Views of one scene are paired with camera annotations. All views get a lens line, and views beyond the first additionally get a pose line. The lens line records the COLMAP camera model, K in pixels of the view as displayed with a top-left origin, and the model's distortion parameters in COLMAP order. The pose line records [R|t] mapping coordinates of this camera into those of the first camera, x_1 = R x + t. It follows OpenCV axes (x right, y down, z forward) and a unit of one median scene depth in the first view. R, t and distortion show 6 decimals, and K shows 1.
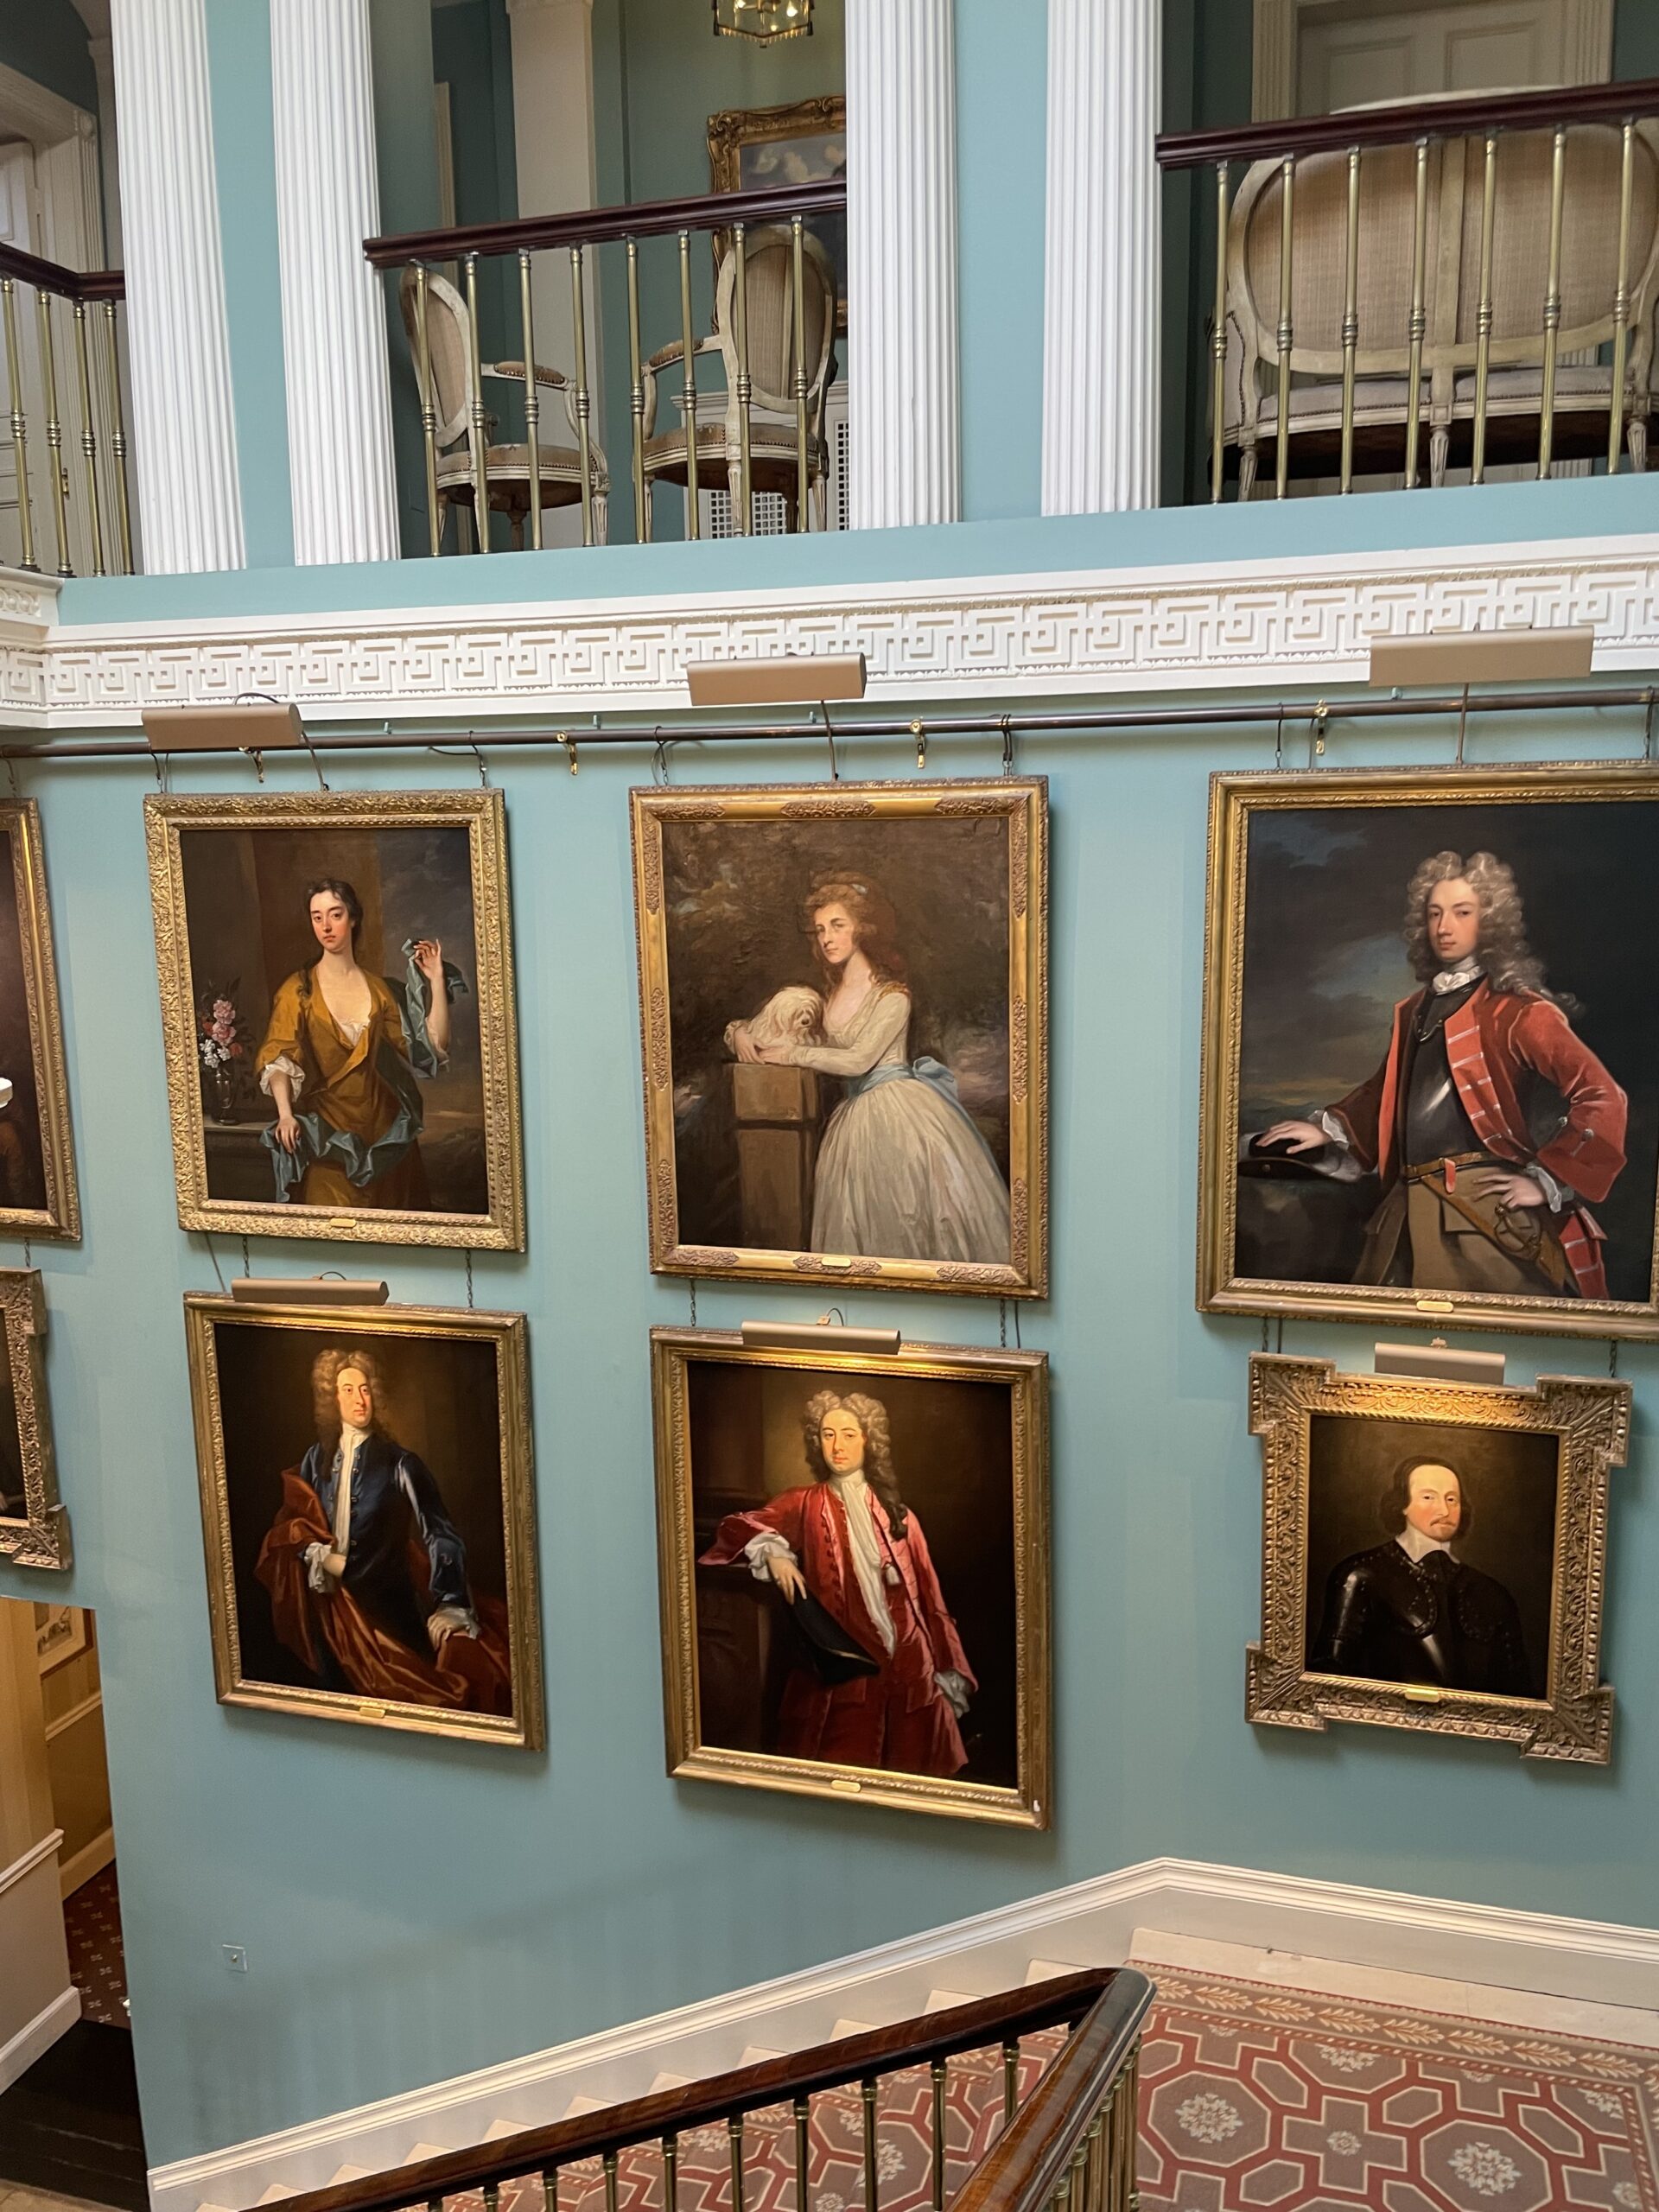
lens RADIAL K [[1712.1, 0, 853.2], [0, 1712.1, 1116.9], [0, 0, 1]] dist [0.046184, -0.051447]
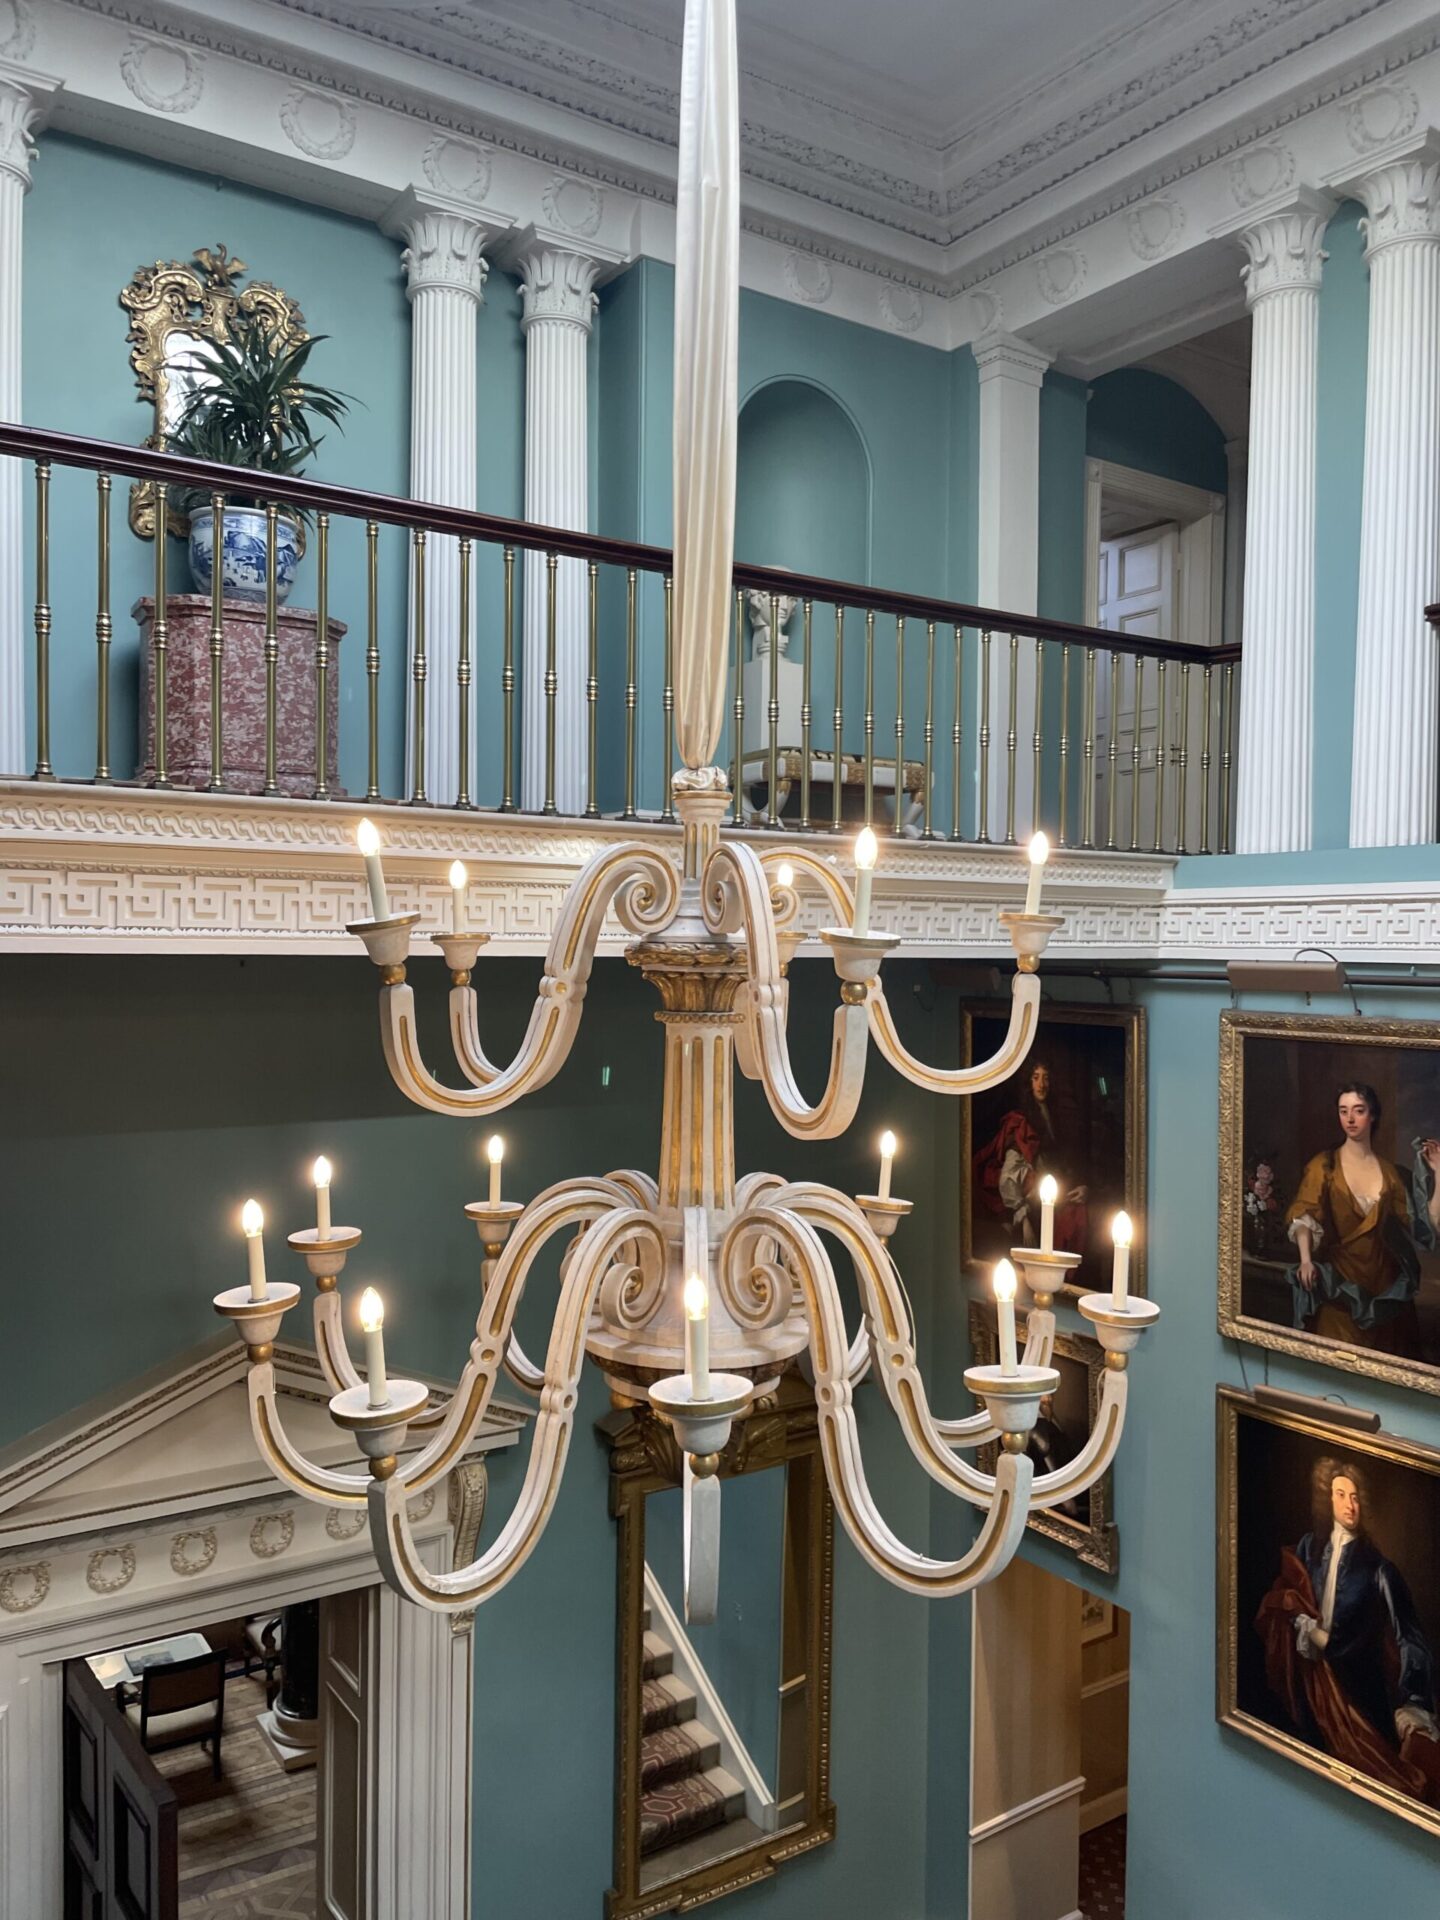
lens RADIAL K [[1486.1, 0, 736.4], [0, 1486.1, 940.0], [0, 0, 1]] dist [0.046184, -0.051447]
pose [[0.777017, 0.027671, -0.628871, 0.035680], [-0.125254, 0.985853, -0.111381, -0.059644], [0.616892, 0.165313, 0.769491, -0.162869]]
